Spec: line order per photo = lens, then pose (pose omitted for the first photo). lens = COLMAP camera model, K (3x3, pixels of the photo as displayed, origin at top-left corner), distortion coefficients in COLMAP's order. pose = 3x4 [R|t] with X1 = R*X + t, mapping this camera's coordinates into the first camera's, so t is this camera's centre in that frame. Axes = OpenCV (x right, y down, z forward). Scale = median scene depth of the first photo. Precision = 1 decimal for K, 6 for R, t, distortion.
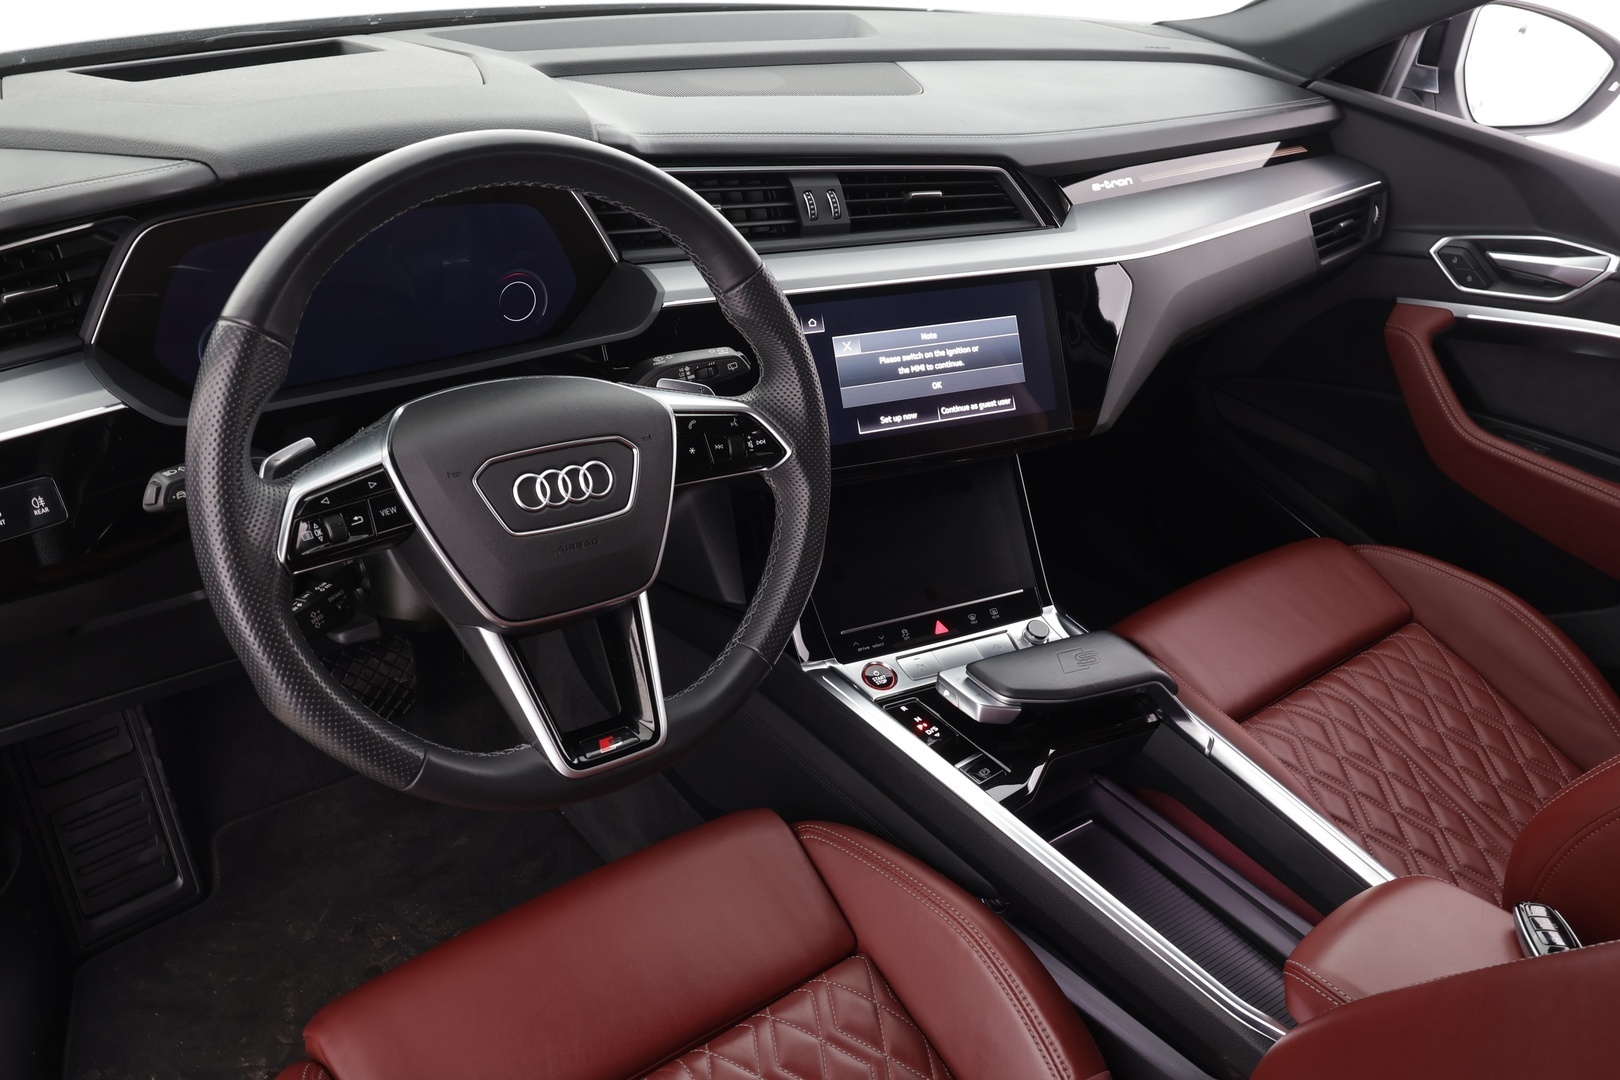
lens RADIAL K [[1364.6, 0, 810.0], [0, 1364.6, 540.0], [0, 0, 1]] dist [-0.001781, 0.010054]
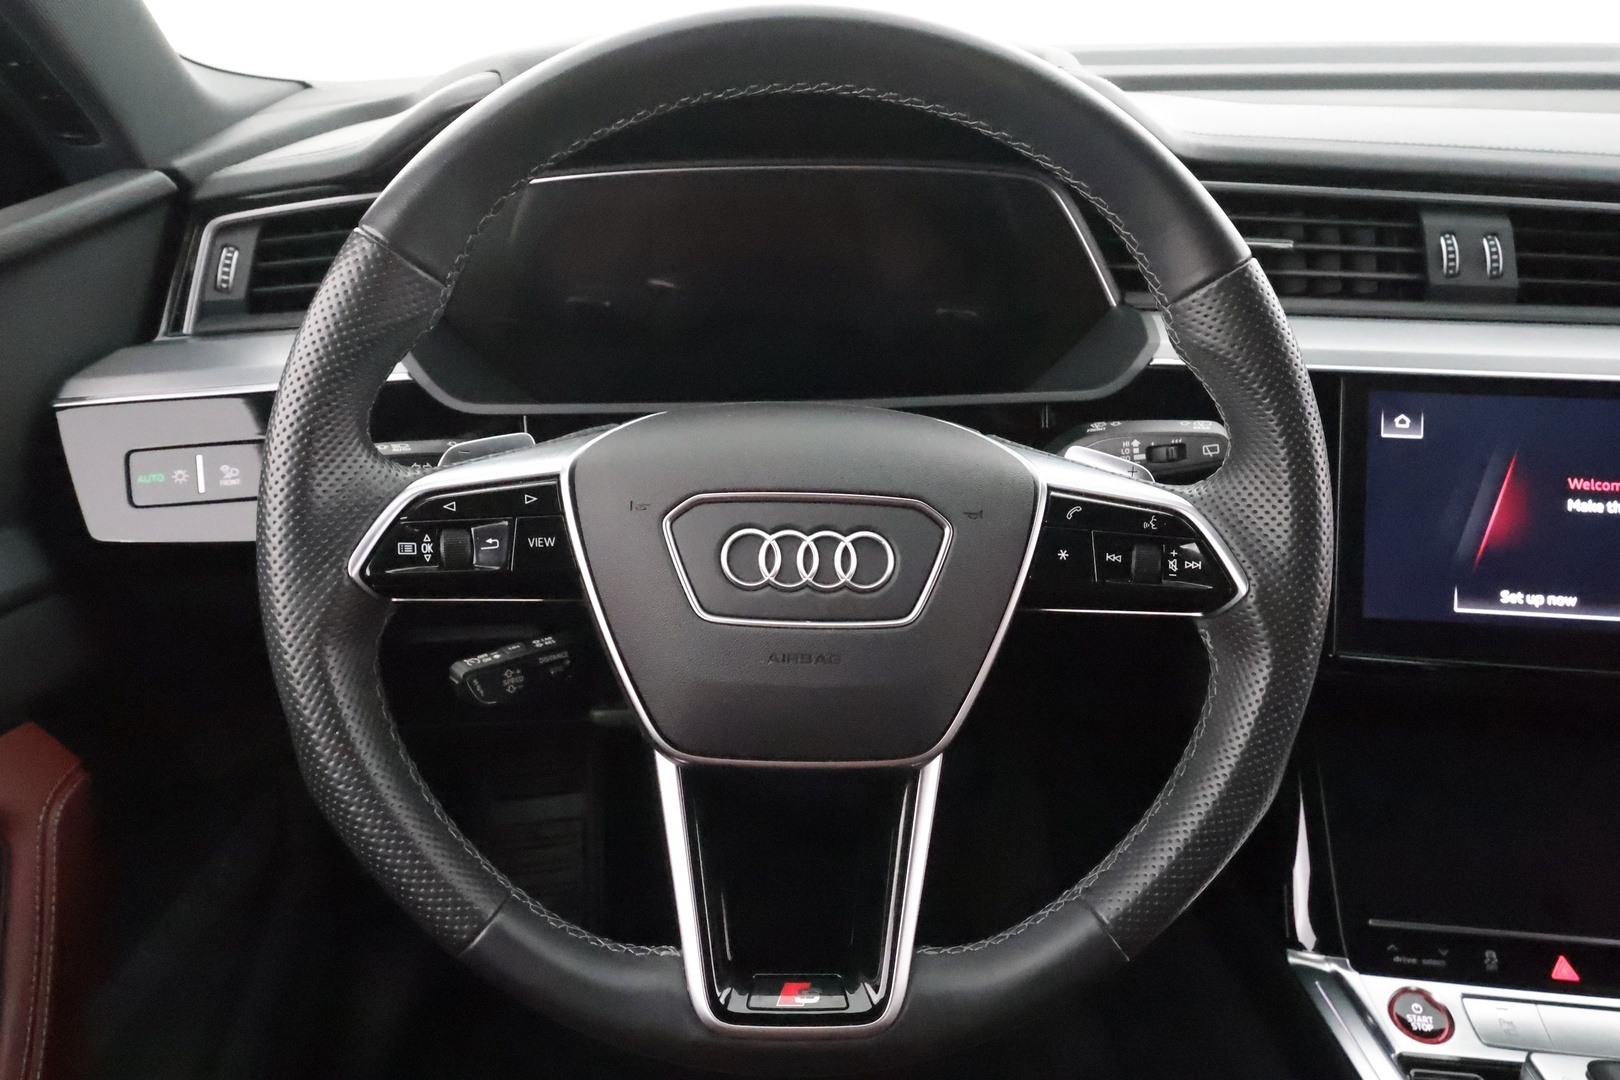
lens RADIAL K [[1165.2, 0, 818.3], [0, 1165.2, 547.4], [0, 0, 1]] dist [-0.001306, -0.005663]
pose [[0.816459, 0.166207, -0.552965, 0.085830], [-0.229687, 0.972132, -0.046938, -0.015956], [0.529753, 0.165332, 0.831881, 0.413160]]
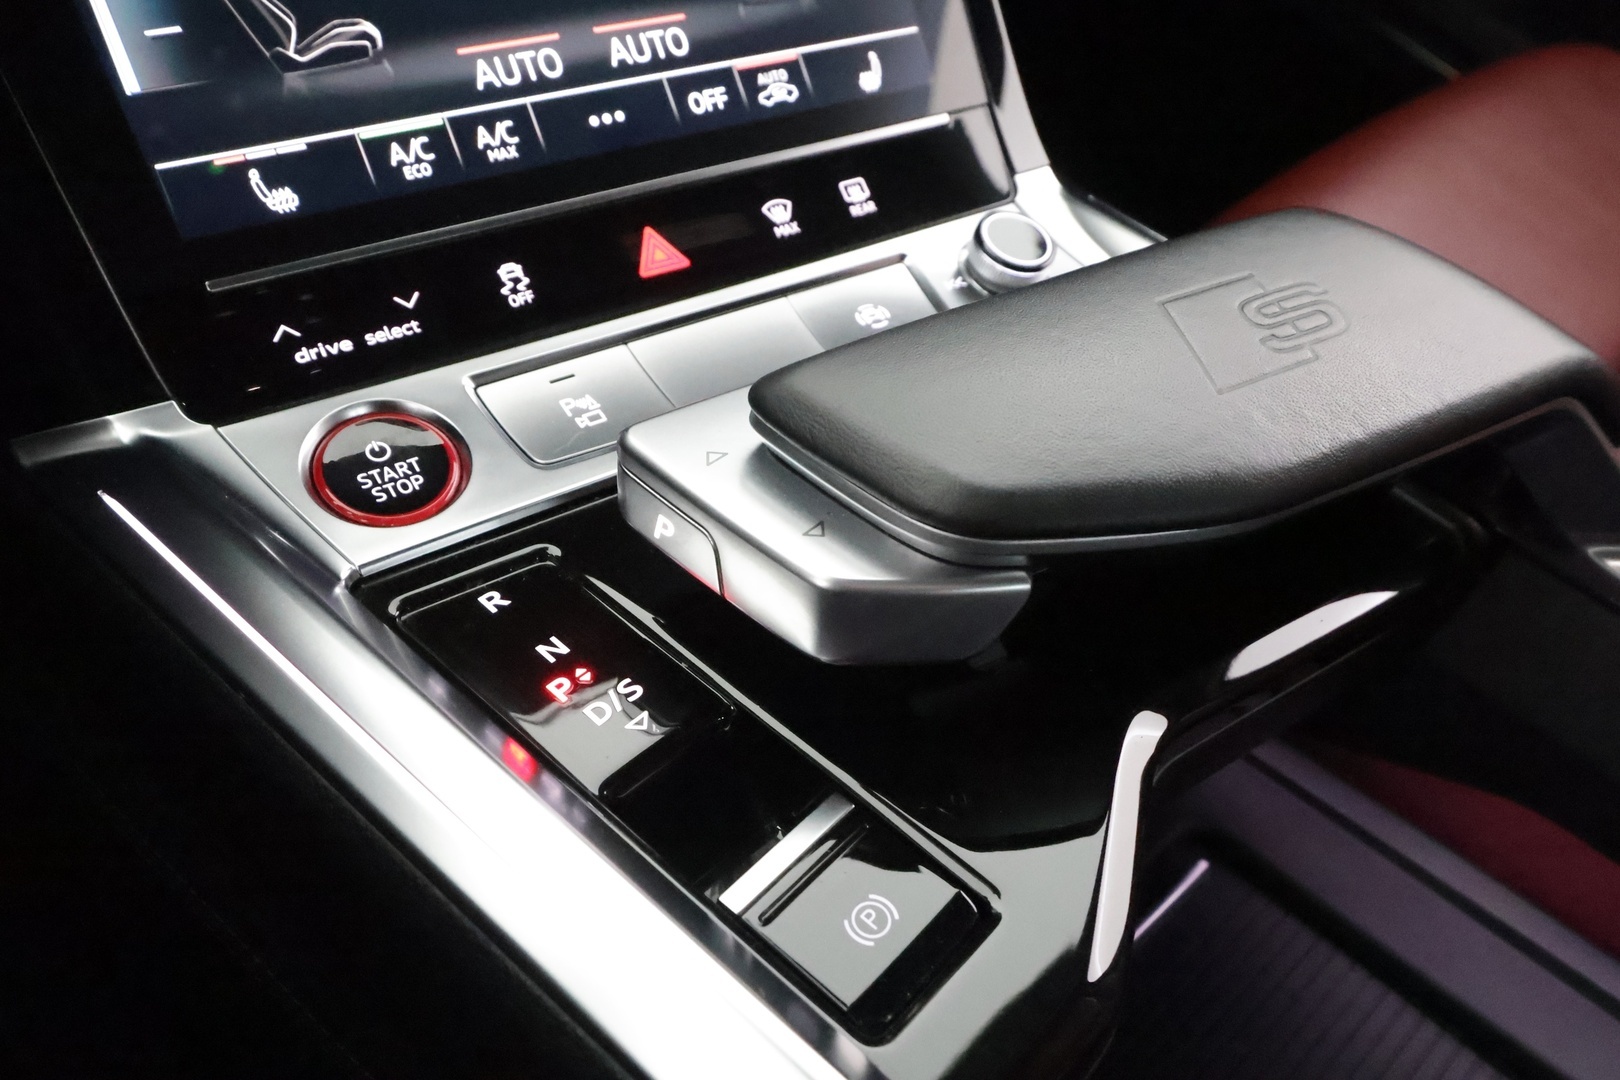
lens RADIAL K [[1370.7, 0, 819.6], [0, 1370.7, 530.2], [0, 0, 1]] dist [0.019419, -0.048244]
pose [[0.990186, -0.086137, 0.110055, 0.099458], [0.063679, 0.979062, 0.193347, 0.072663], [-0.124405, -0.184442, 0.974938, 0.785027]]
